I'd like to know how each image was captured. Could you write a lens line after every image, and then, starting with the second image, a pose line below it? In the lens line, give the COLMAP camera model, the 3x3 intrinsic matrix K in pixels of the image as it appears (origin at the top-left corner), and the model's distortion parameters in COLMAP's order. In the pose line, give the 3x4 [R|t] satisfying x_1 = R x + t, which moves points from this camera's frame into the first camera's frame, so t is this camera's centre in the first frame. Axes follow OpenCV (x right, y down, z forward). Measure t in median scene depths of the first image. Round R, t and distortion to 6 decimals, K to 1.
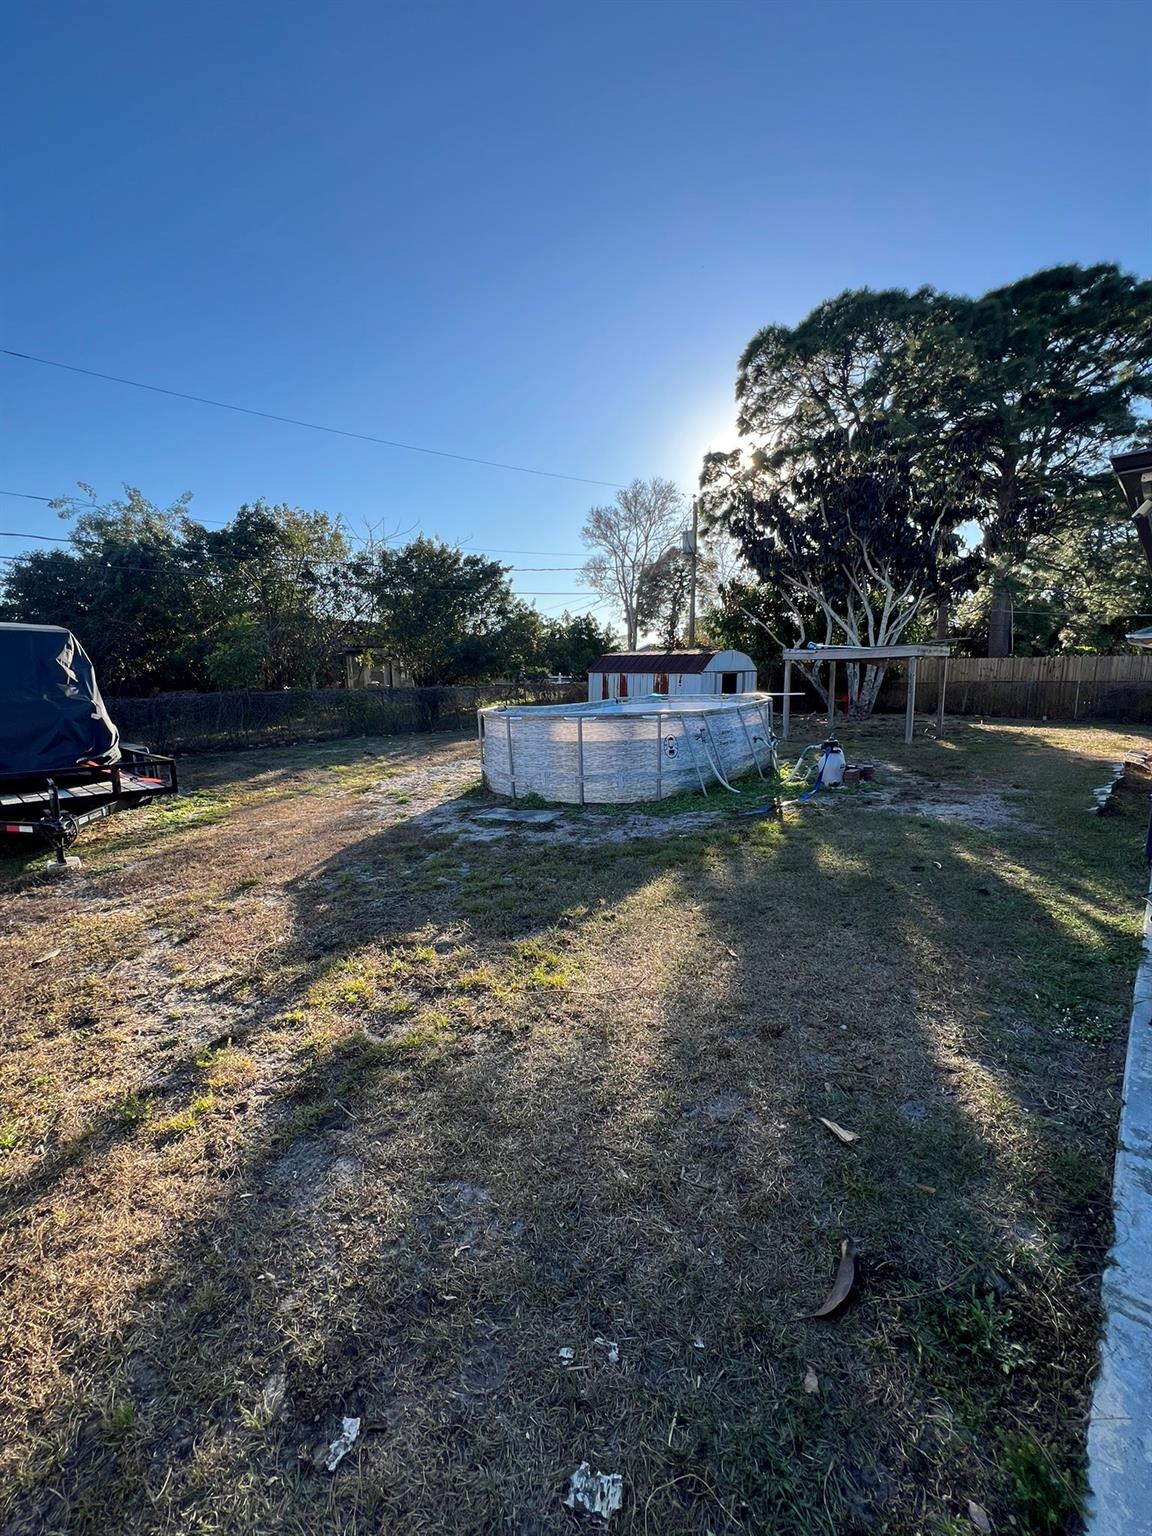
lens RADIAL K [[611.6, 0, 577.6], [0, 611.6, 766.0], [0, 0, 1]] dist [-0.002107, 0.001280]
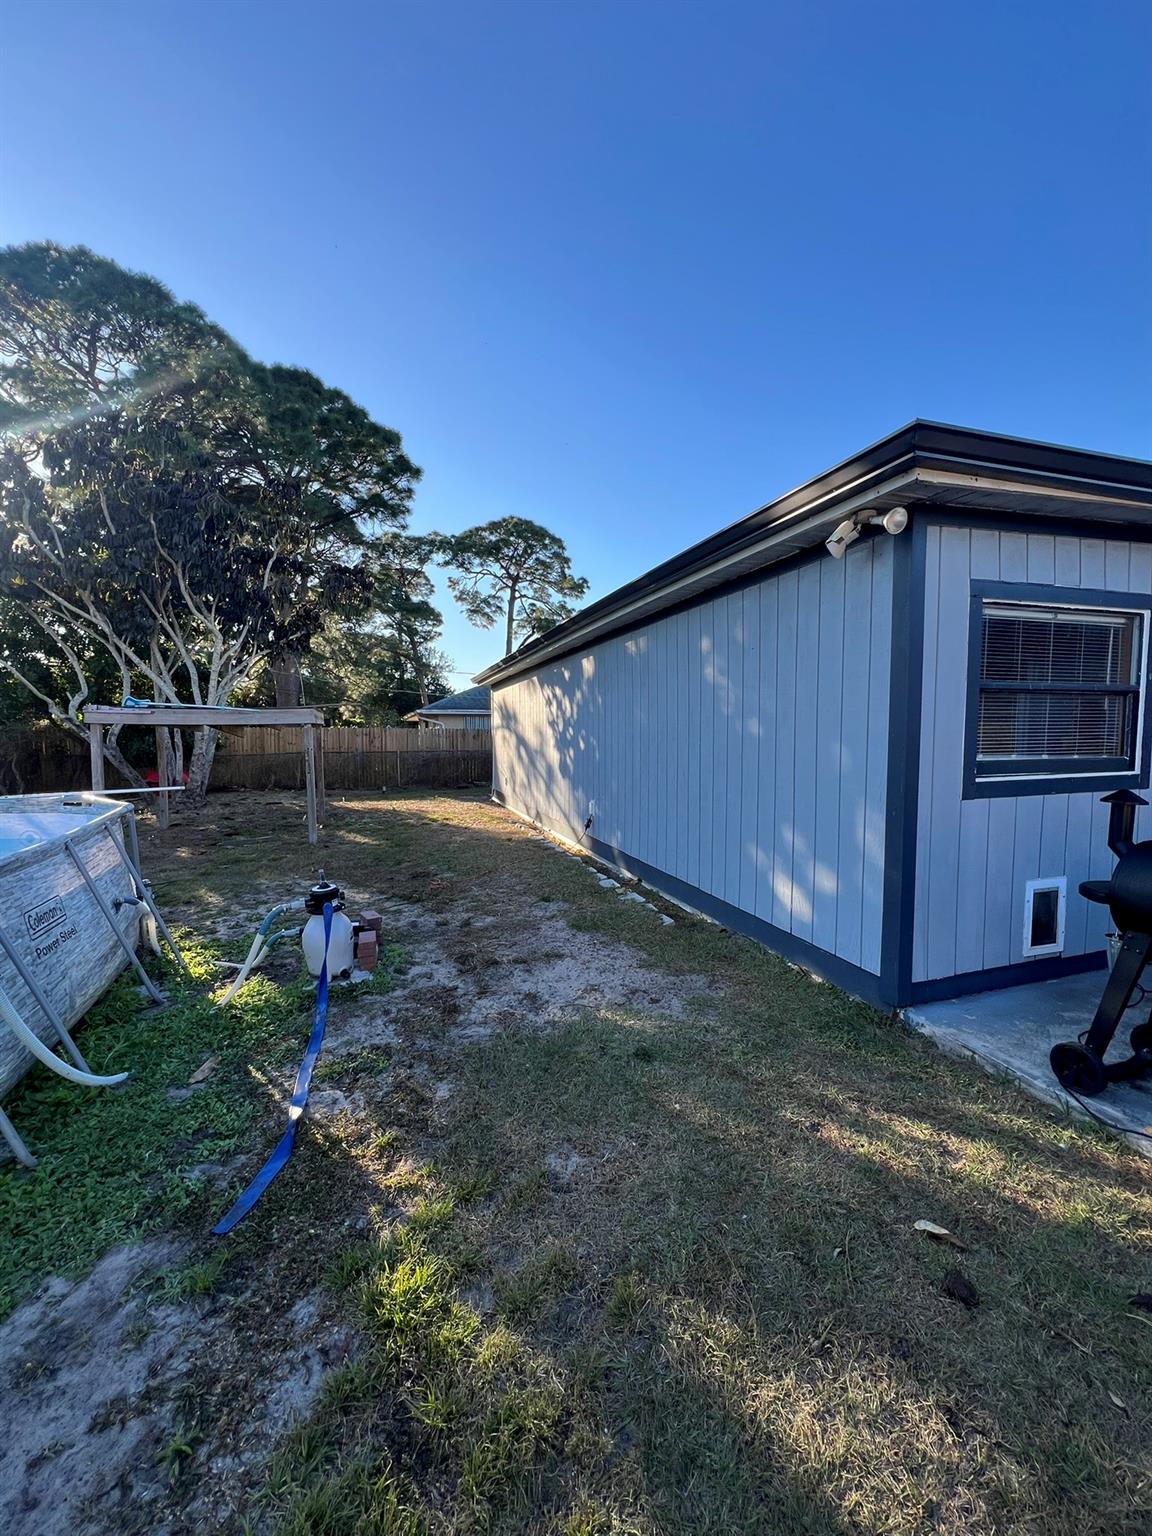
lens RADIAL K [[611.6, 0, 572.4], [0, 611.6, 771.8], [0, 0, 1]] dist [-0.002107, 0.001280]
pose [[0.470741, -0.042901, 0.881228, 0.031681], [0.130513, 0.991214, -0.021462, -0.040925], [-0.872565, 0.125115, 0.472204, 0.241224]]
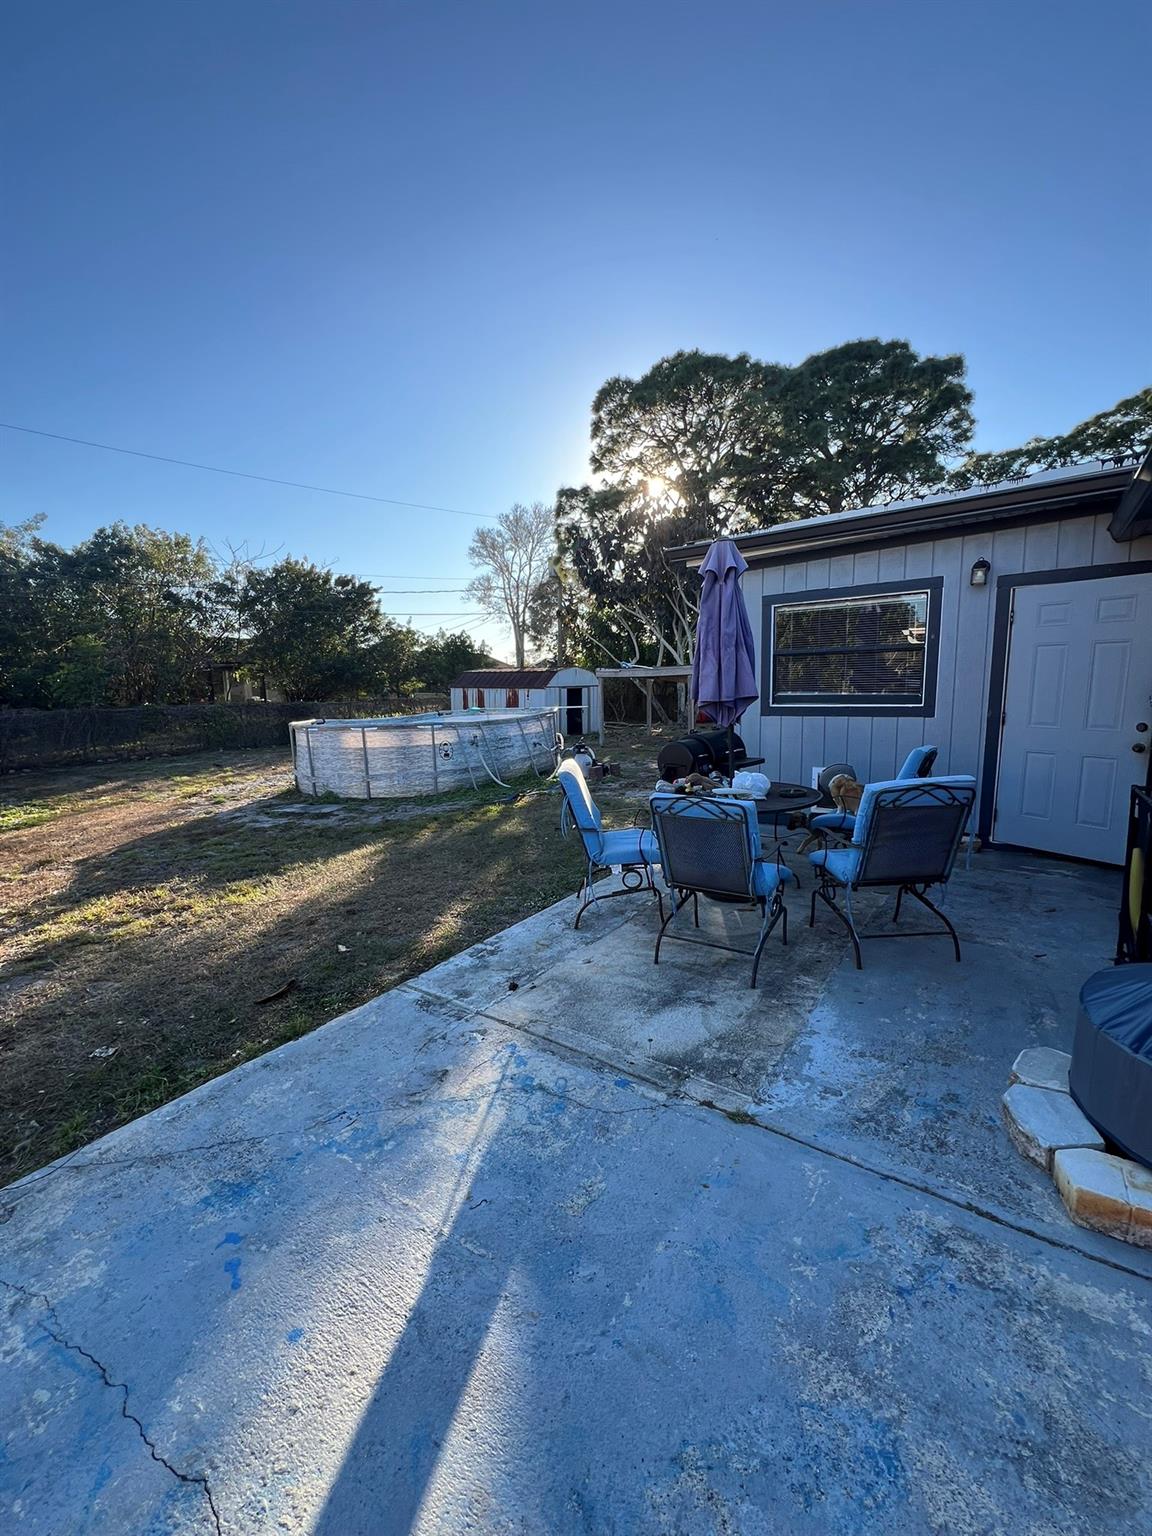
lens RADIAL K [[611.6, 0, 572.8], [0, 611.6, 764.1], [0, 0, 1]] dist [-0.002107, 0.001280]
pose [[0.991447, -0.021345, 0.128755, 0.099511], [0.024346, 0.999466, -0.021778, 0.011486], [-0.128221, 0.024727, 0.991437, -0.102543]]
